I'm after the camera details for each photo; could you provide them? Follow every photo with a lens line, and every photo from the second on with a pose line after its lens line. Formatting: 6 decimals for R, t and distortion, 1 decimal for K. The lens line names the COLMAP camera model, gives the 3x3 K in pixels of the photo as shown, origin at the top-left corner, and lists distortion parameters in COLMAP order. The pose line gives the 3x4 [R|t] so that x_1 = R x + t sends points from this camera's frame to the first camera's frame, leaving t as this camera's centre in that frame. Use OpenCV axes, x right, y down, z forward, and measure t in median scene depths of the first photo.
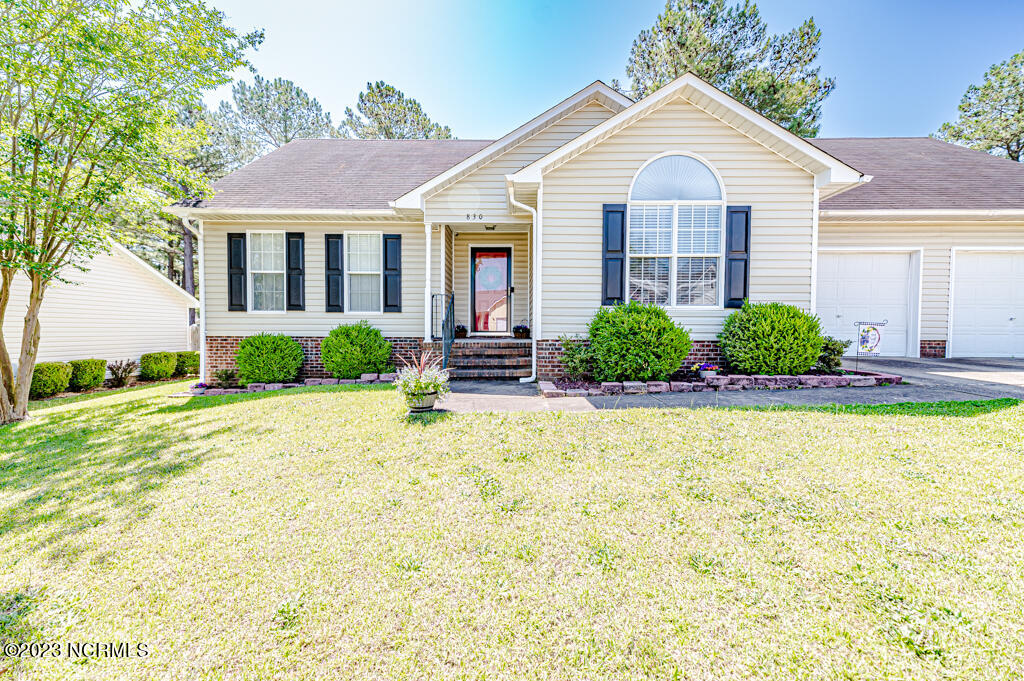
lens RADIAL K [[398.4, 0, 512.0], [0, 398.4, 340.5], [0, 0, 1]] dist [0.014965, -0.000501]
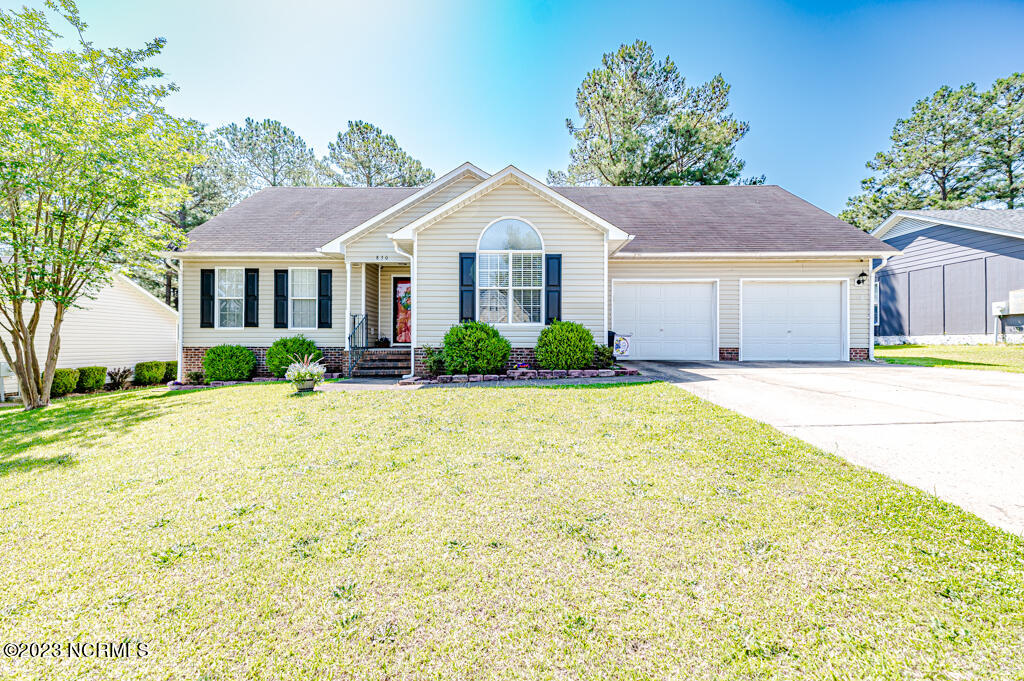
lens RADIAL K [[398.4, 0, 512.0], [0, 398.4, 340.5], [0, 0, 1]] dist [0.014965, -0.000501]
pose [[0.999990, -0.004358, -0.000655, 0.325869], [0.004335, 0.999478, -0.032022, 0.015571], [0.000794, 0.032019, 0.999487, -0.326534]]
